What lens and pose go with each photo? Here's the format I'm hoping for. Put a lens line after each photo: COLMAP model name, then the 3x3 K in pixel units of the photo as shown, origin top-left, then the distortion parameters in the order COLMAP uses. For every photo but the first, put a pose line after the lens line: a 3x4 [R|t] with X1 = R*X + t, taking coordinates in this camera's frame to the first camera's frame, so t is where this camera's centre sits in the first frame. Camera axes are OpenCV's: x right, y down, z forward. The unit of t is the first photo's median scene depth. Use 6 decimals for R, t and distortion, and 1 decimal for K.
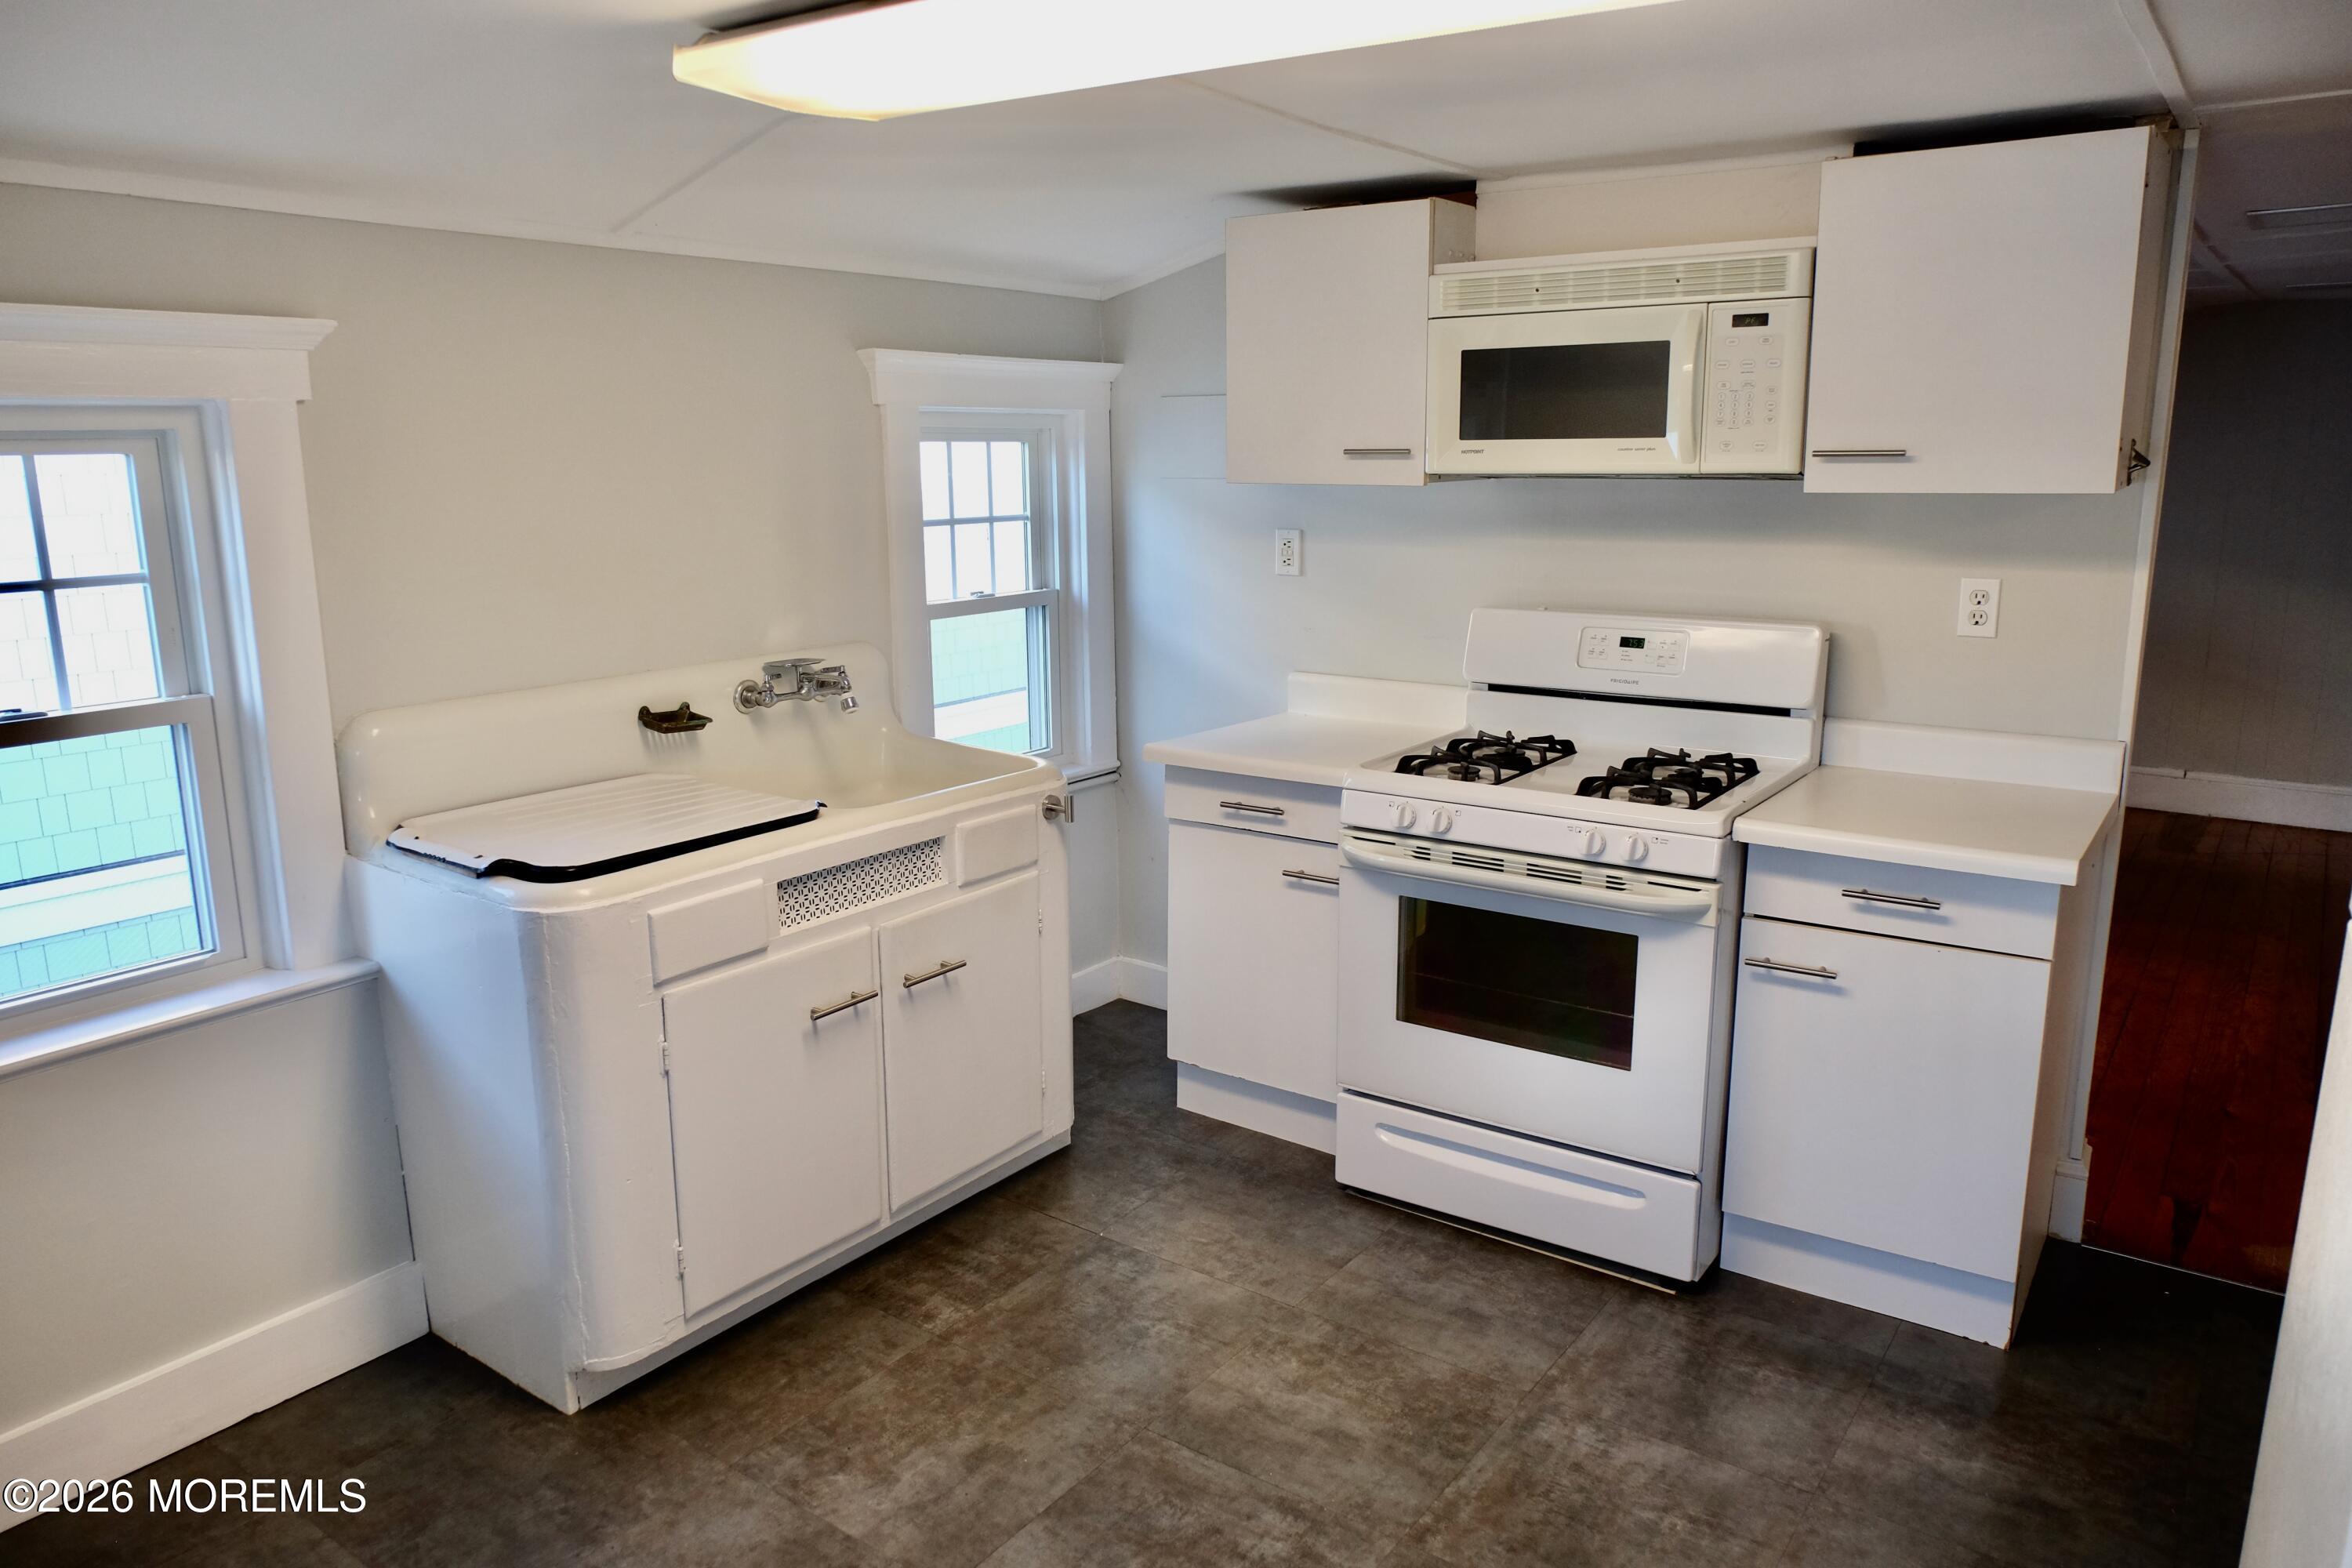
lens RADIAL K [[1604.8, 0, 1167.9], [0, 1604.8, 784.7], [0, 0, 1]] dist [-0.030639, 0.007634]
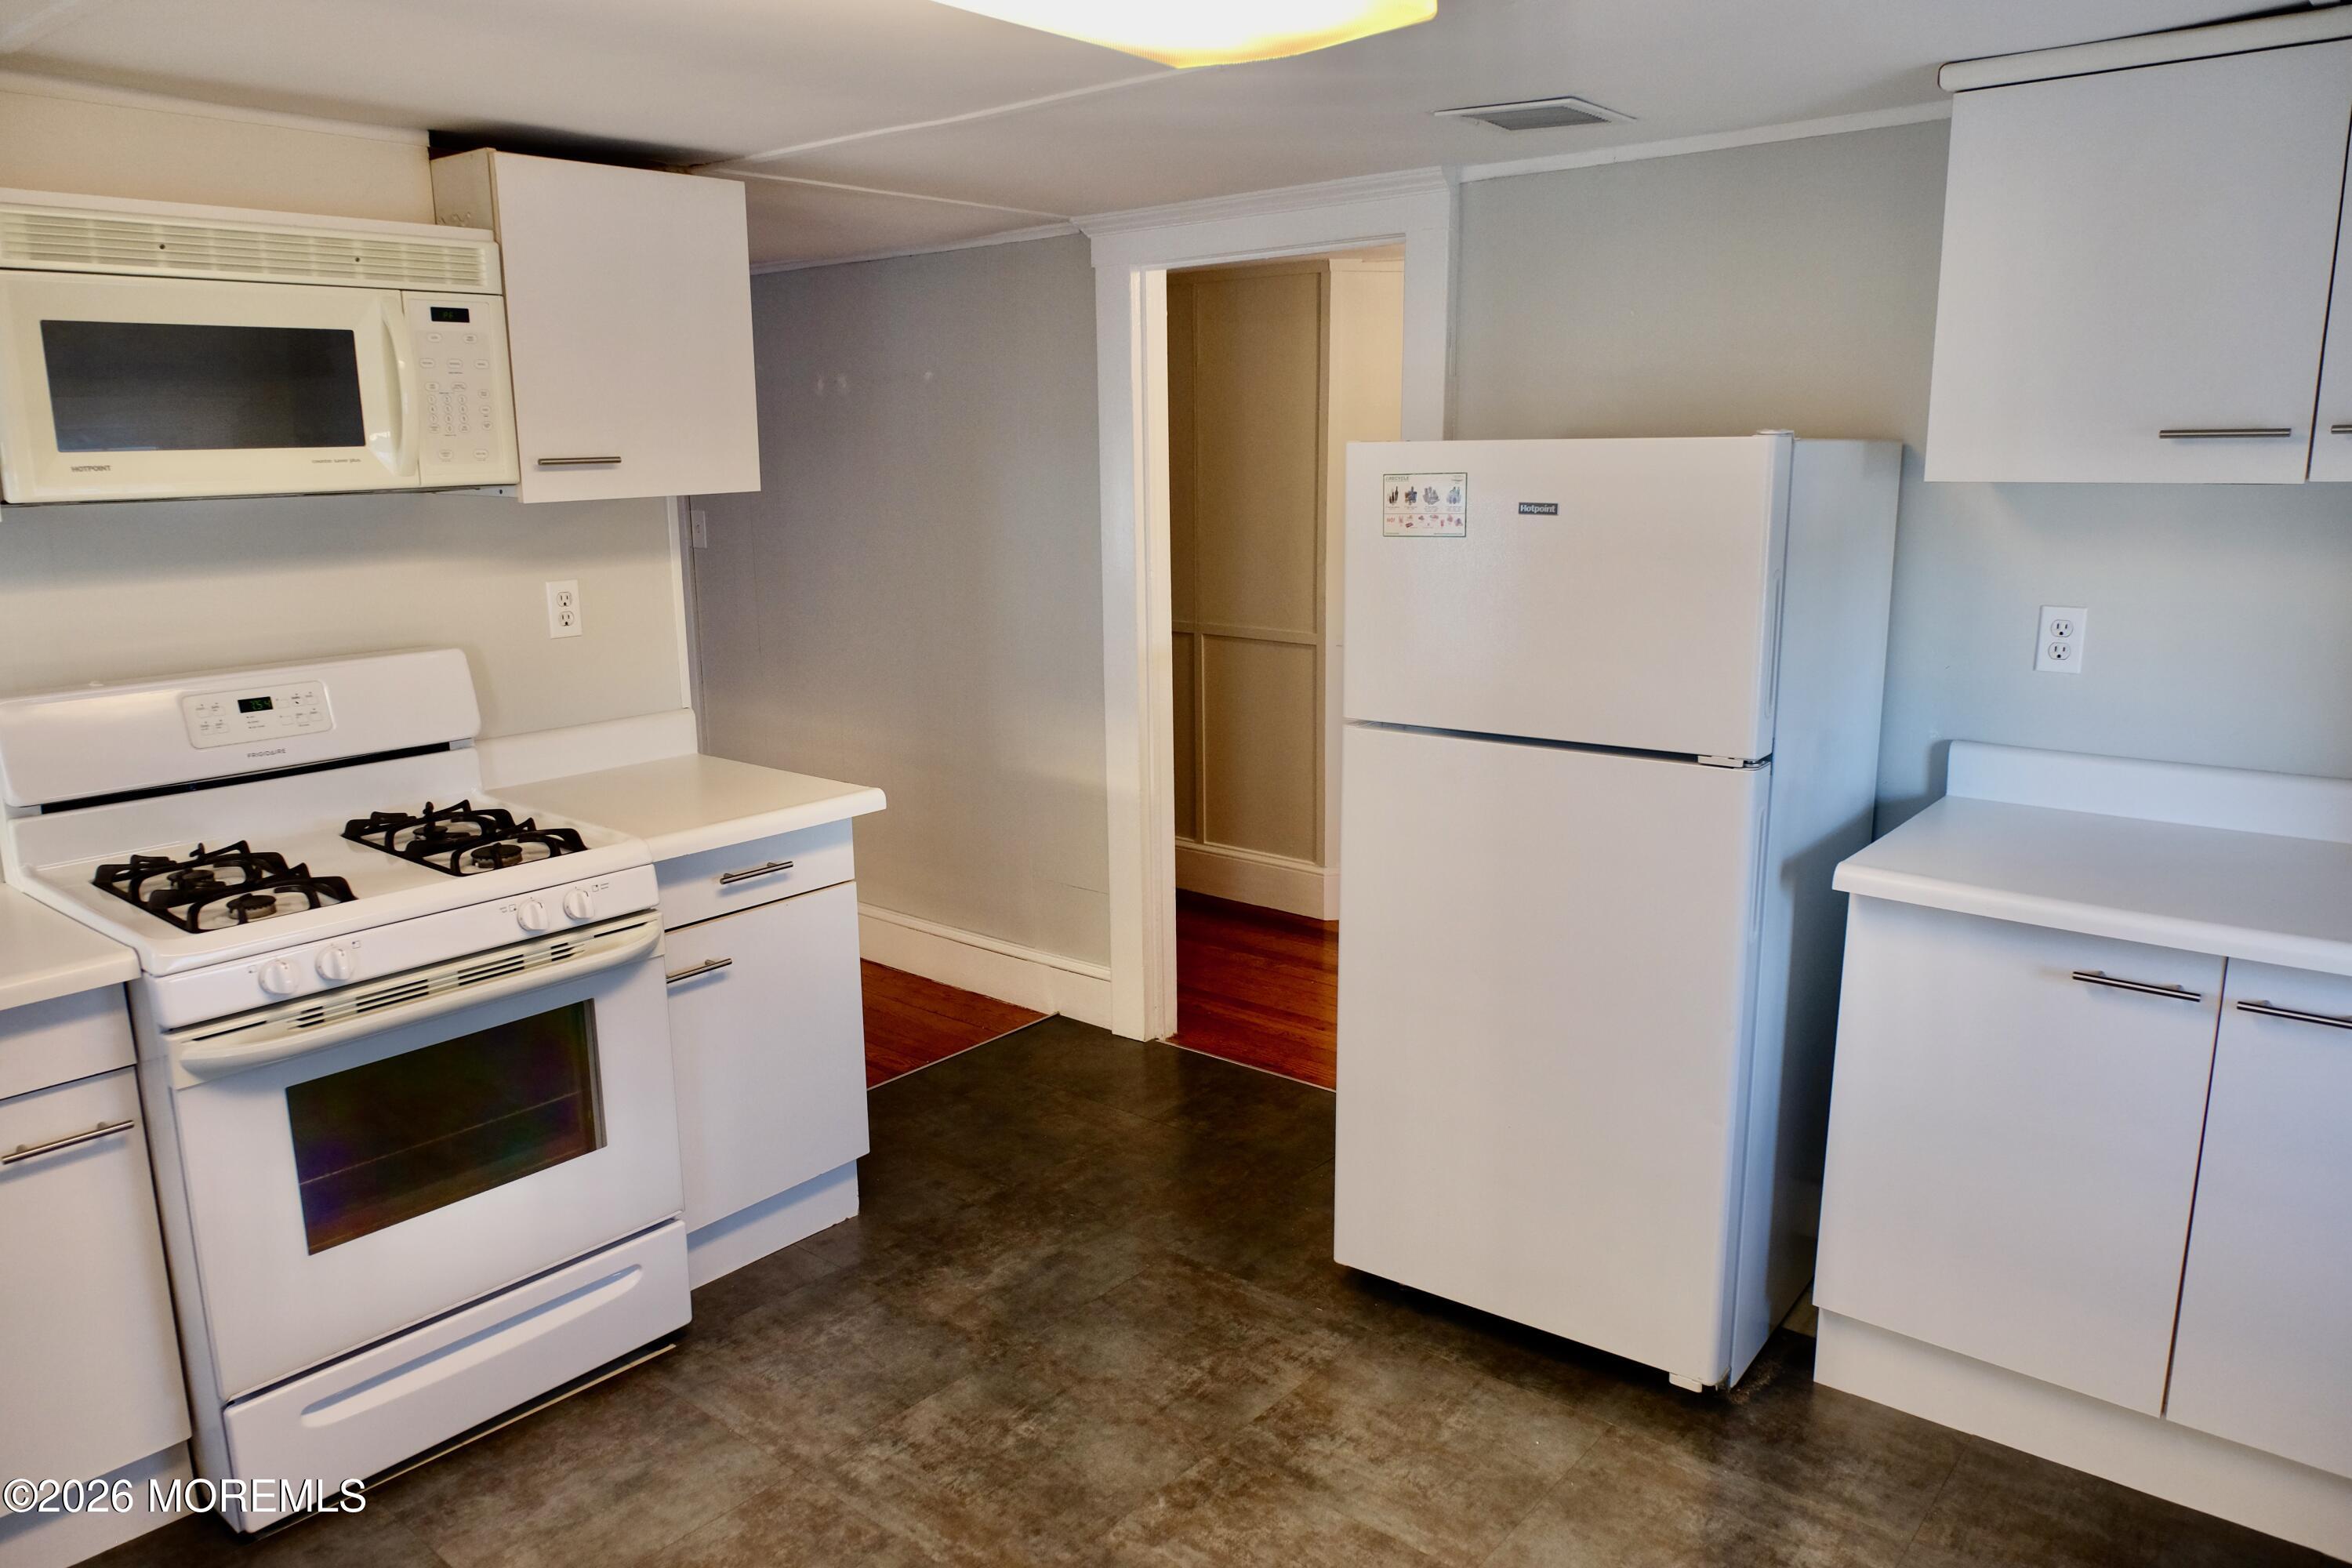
lens RADIAL K [[1604.8, 0, 1161.6], [0, 1604.8, 790.3], [0, 0, 1]] dist [-0.030639, 0.007634]
pose [[0.081311, -0.207494, 0.974851, -0.519988], [0.210396, 0.959623, 0.186703, -0.115752], [-0.974229, 0.189924, 0.121683, 0.543028]]
